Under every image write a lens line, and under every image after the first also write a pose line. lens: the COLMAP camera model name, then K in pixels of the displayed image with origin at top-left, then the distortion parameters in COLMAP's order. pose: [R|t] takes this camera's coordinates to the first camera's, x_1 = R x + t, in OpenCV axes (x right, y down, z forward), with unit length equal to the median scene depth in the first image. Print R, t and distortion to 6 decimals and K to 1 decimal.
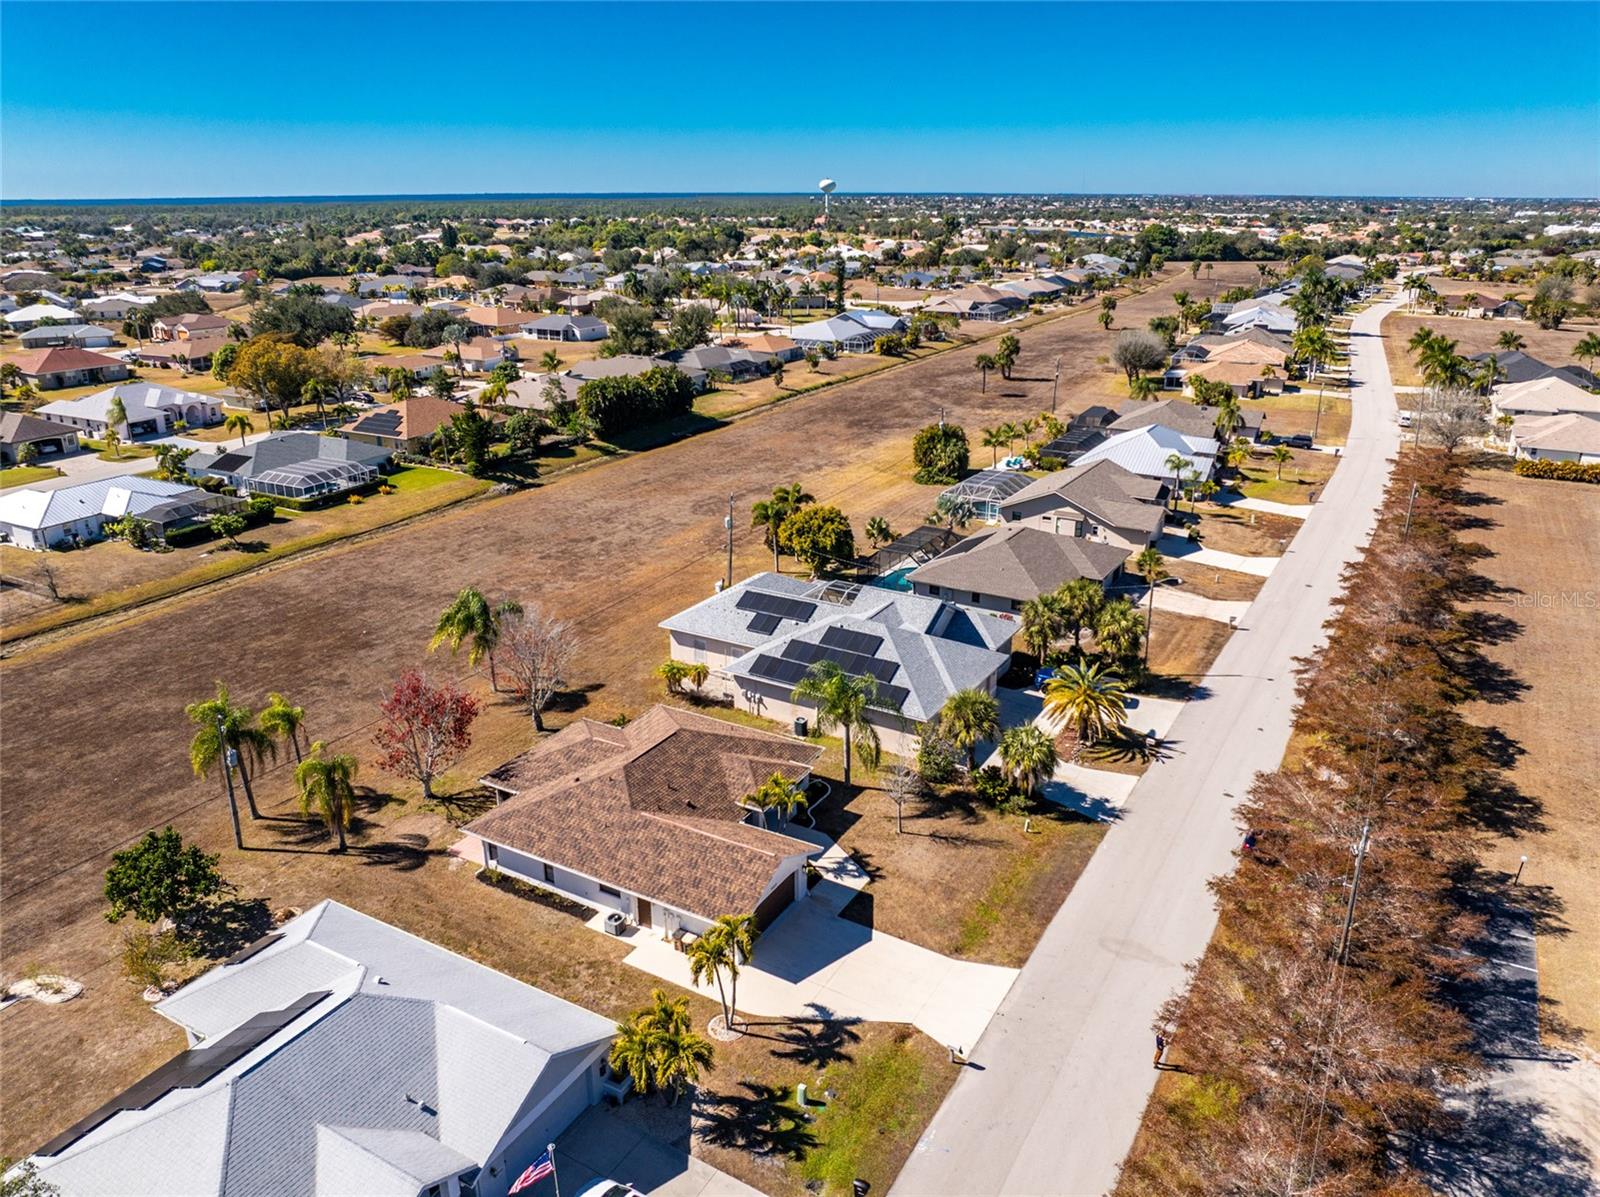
lens RADIAL K [[1136.0, 0, 803.0], [0, 1136.0, 564.8], [0, 0, 1]] dist [-0.033118, -0.003281]
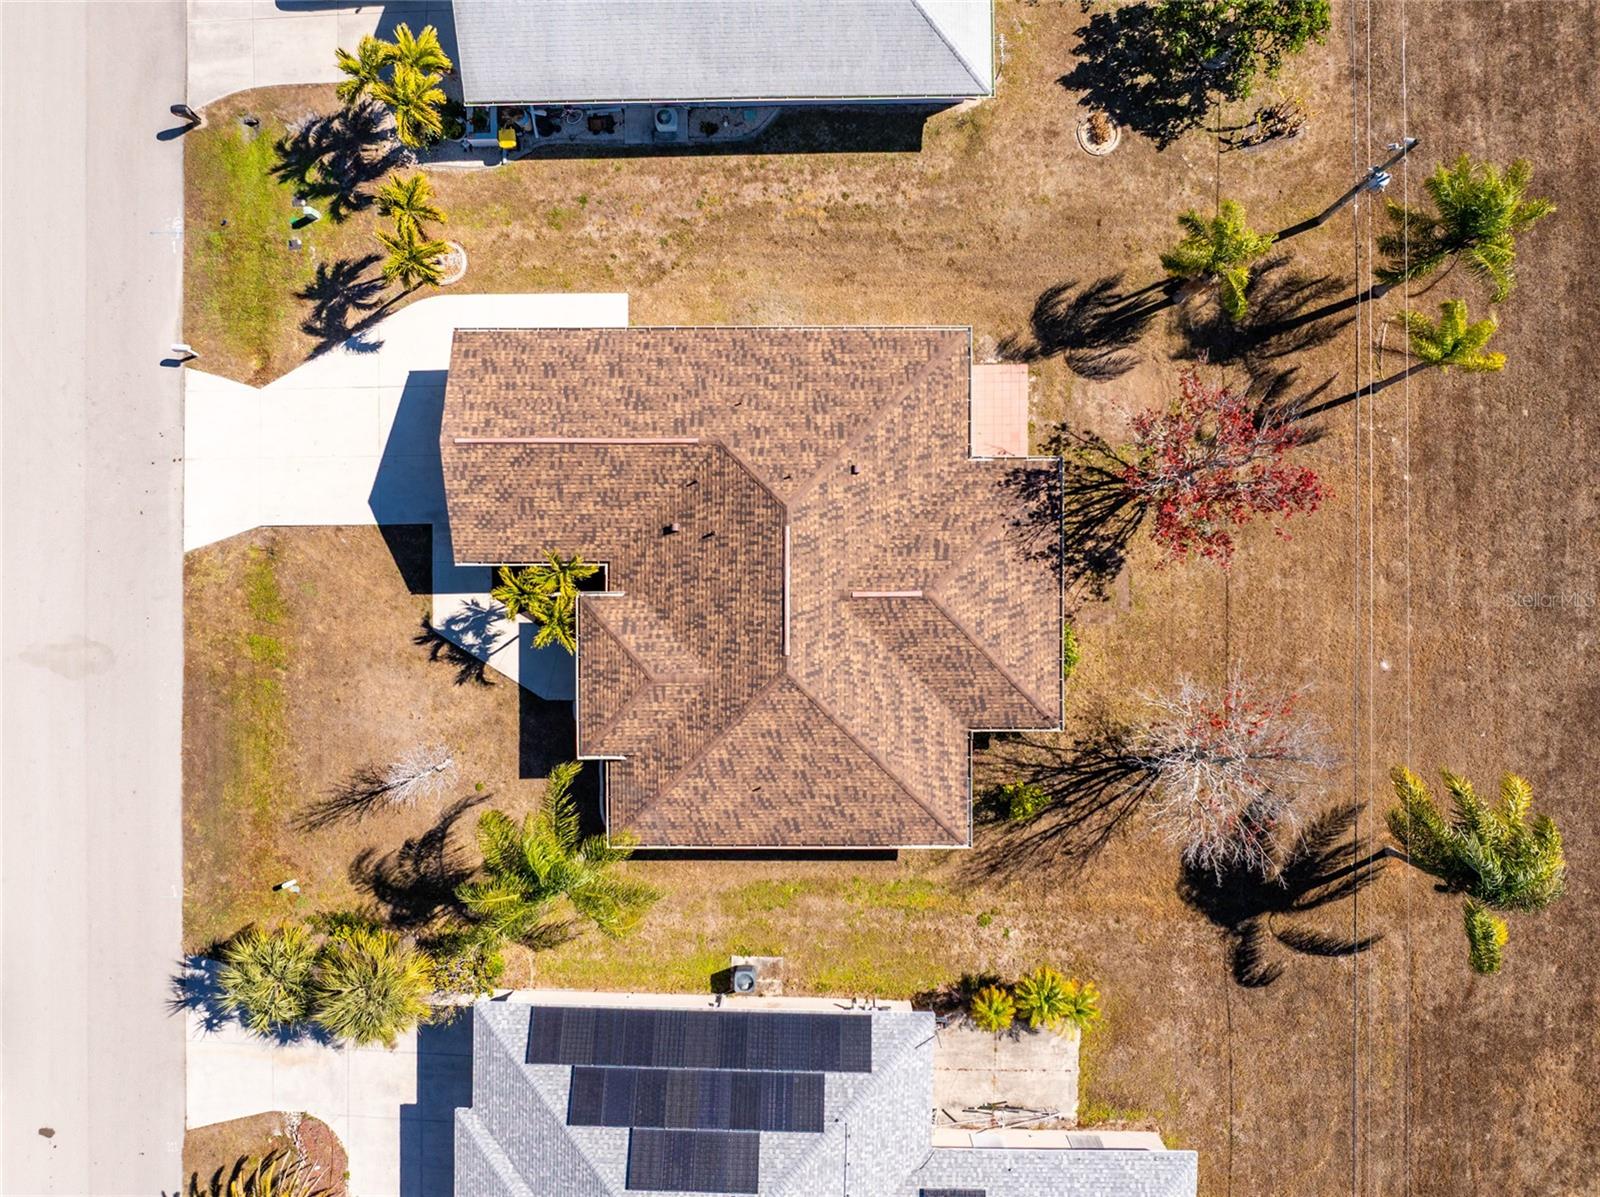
lens RADIAL K [[1276.0, 0, 800.0], [0, 1276.0, 598.5], [0, 0, 1]] dist [-0.005620, -0.074821]
pose [[-0.869512, 0.493458, 0.021161, -0.088490], [-0.141082, -0.289199, 0.946816, -0.266724], [0.473333, 0.820283, 0.321080, 0.472264]]
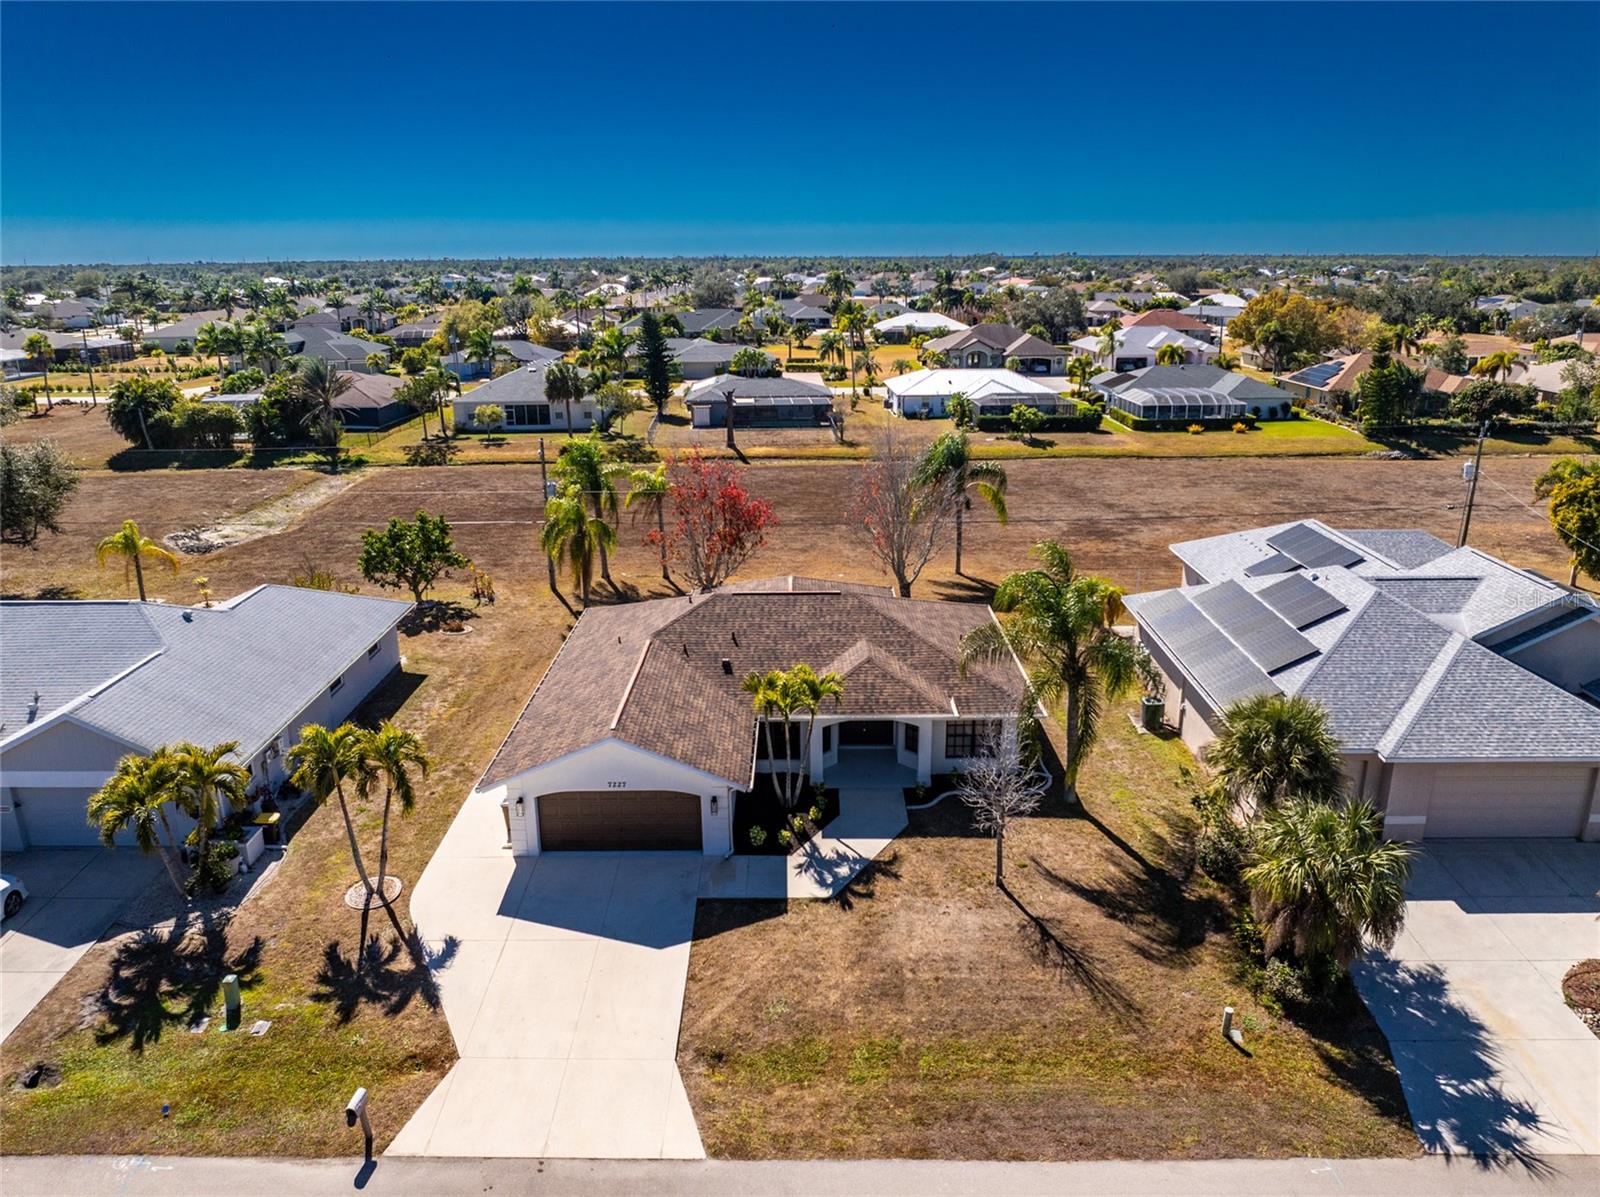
lens RADIAL K [[1143.0, 0, 800.2], [0, 1143.0, 552.1], [0, 0, 1]] dist [-0.052459, 0.021259]
pose [[0.491496, 0.215594, -0.843772, 0.262821], [-0.265499, 0.959845, 0.090600, 0.042512], [0.829423, 0.179491, 0.528999, 0.378060]]
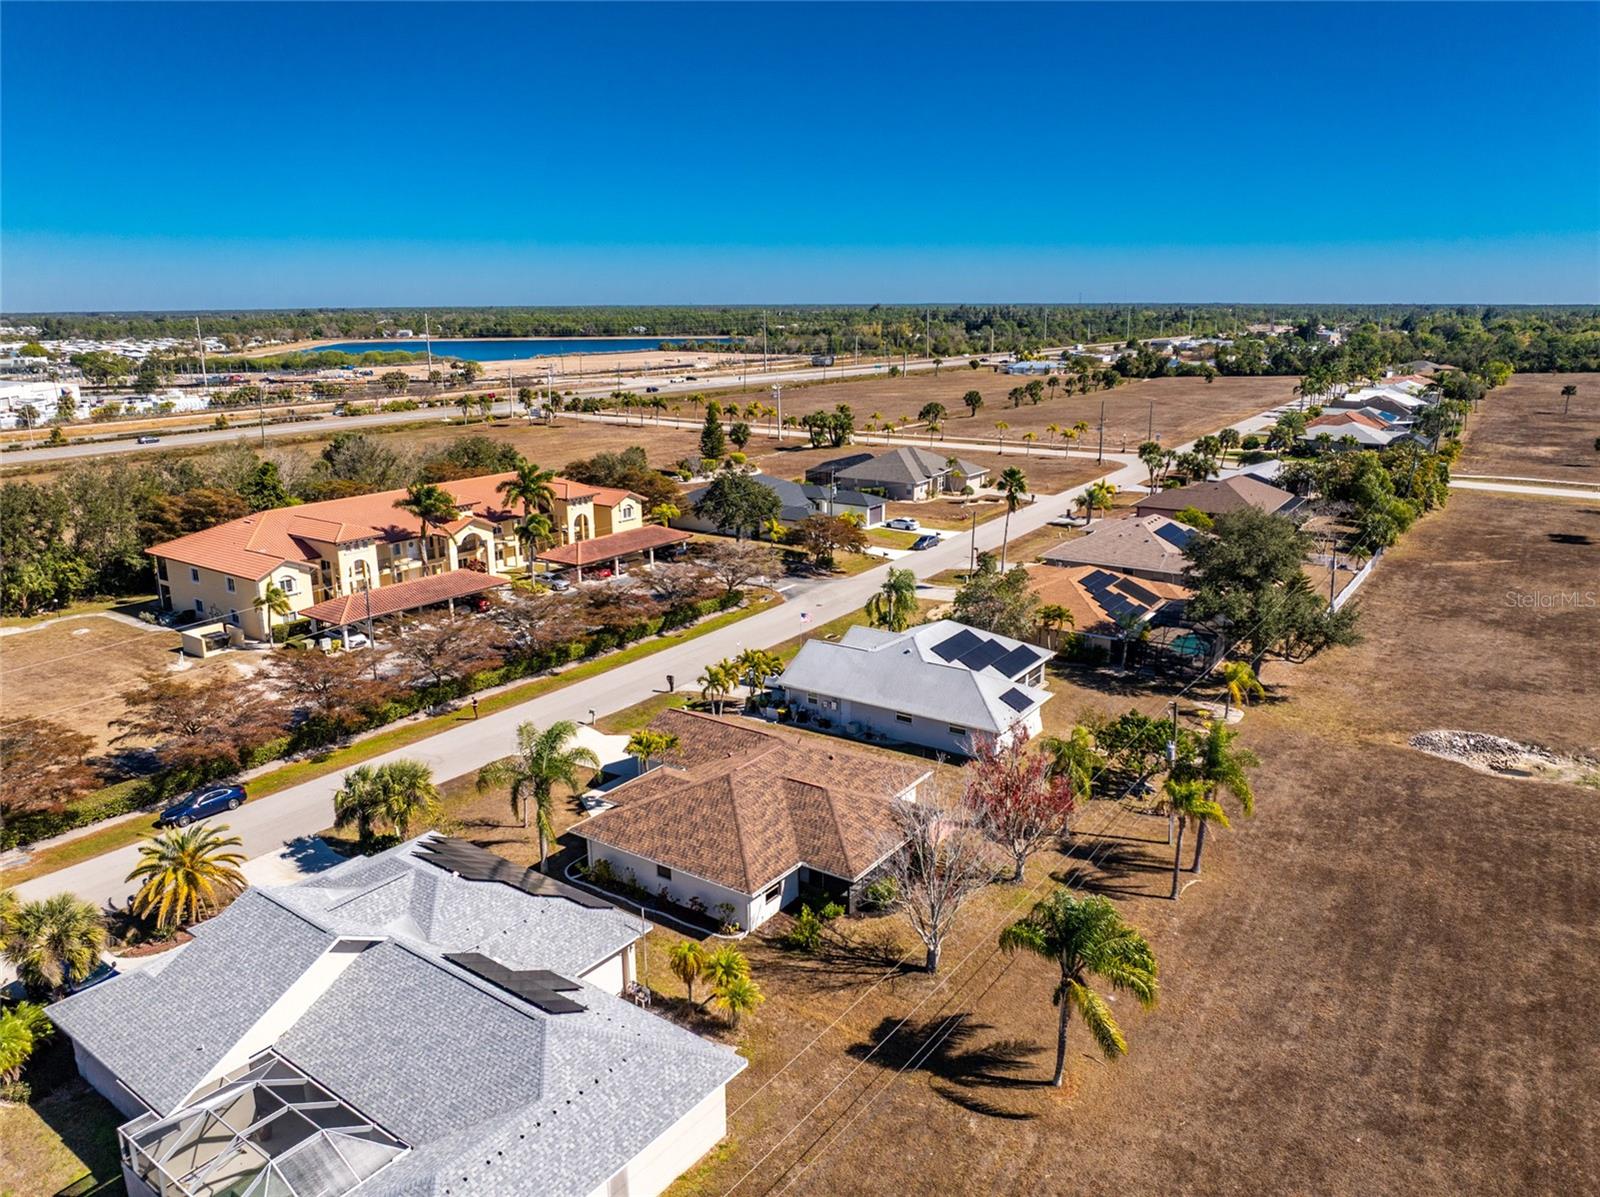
lens RADIAL K [[1136.0, 0, 803.0], [0, 1136.0, 564.8], [0, 0, 1]] dist [-0.033118, -0.003281]
pose [[-0.995526, -0.015370, 0.093224, -0.153822], [0.035286, 0.854807, 0.517745, -0.293695], [-0.087646, 0.518718, -0.850441, 1.035966]]
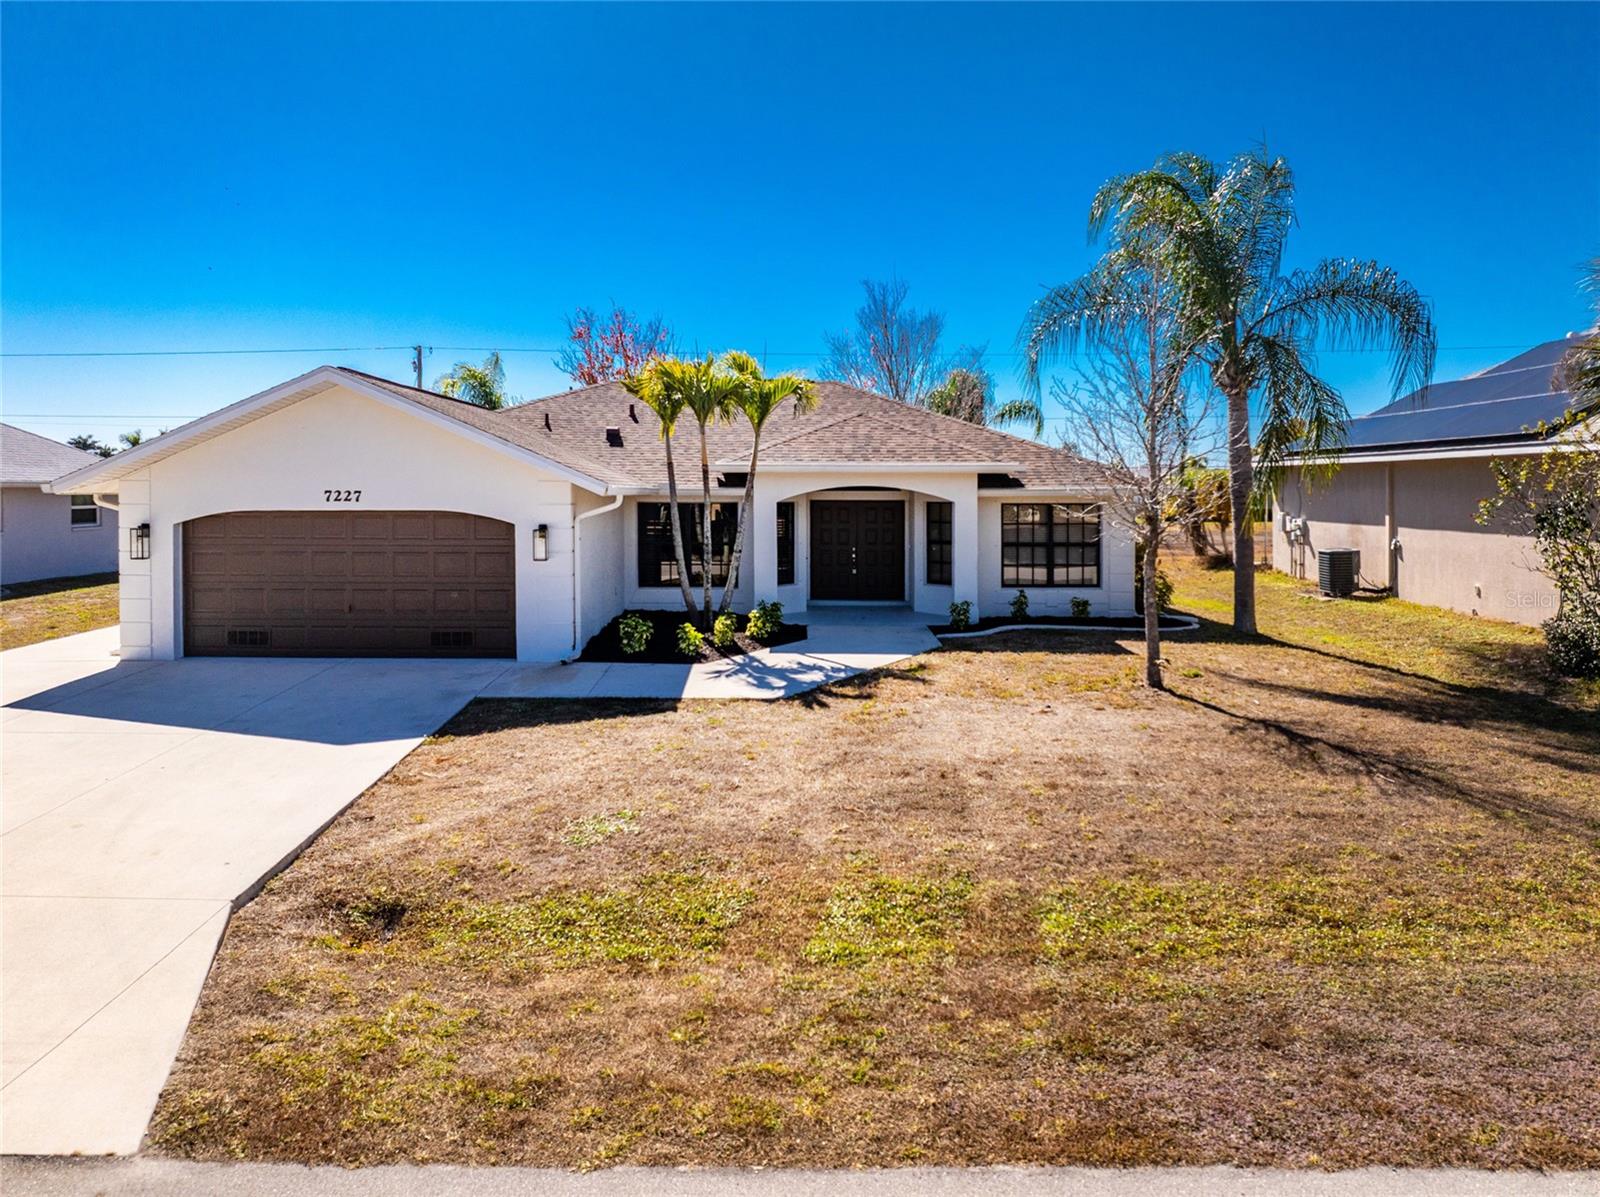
lens RADIAL K [[1157.4, 0, 798.5], [0, 1157.4, 504.7], [0, 0, 1]] dist [-0.034386, -0.000456]
pose [[0.497590, 0.010930, -0.867344, 0.150589], [-0.273435, 0.950916, -0.144885, 0.152370], [0.823187, 0.309255, 0.476155, 0.490648]]
